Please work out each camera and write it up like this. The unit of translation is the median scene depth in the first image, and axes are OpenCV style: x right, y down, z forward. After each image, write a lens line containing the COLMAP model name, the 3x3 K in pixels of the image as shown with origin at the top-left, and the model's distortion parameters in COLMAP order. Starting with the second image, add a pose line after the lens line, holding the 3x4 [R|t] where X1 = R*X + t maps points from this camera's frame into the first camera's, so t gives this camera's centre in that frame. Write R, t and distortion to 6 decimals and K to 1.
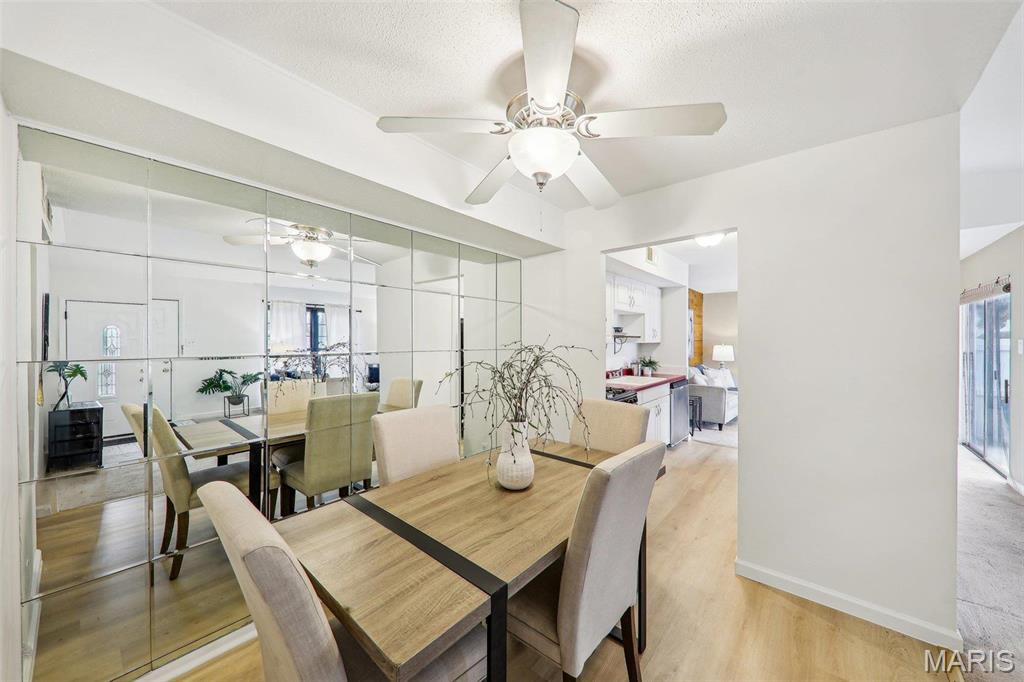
lens RADIAL K [[362.5, 0, 512.0], [0, 362.5, 341.0], [0, 0, 1]] dist [-0.000172, -0.000009]
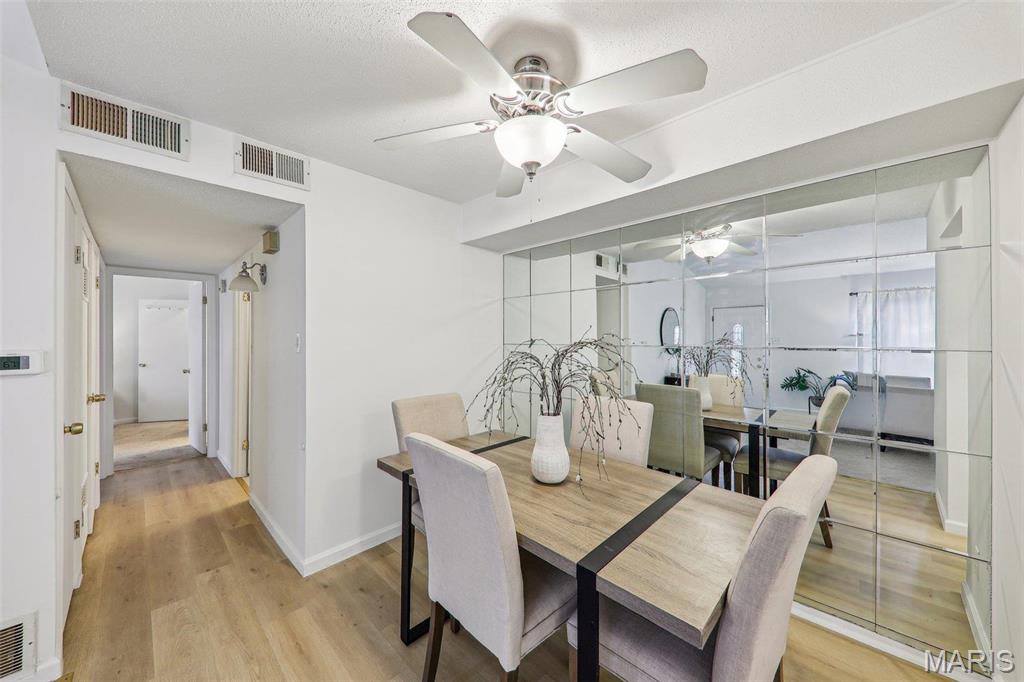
lens RADIAL K [[362.5, 0, 512.0], [0, 362.5, 341.0], [0, 0, 1]] dist [-0.000172, -0.000009]
pose [[-0.058814, -0.001553, -0.998268, 0.935912], [0.001238, 0.999998, -0.001629, 0.017117], [0.998268, -0.001332, -0.058812, 0.886017]]
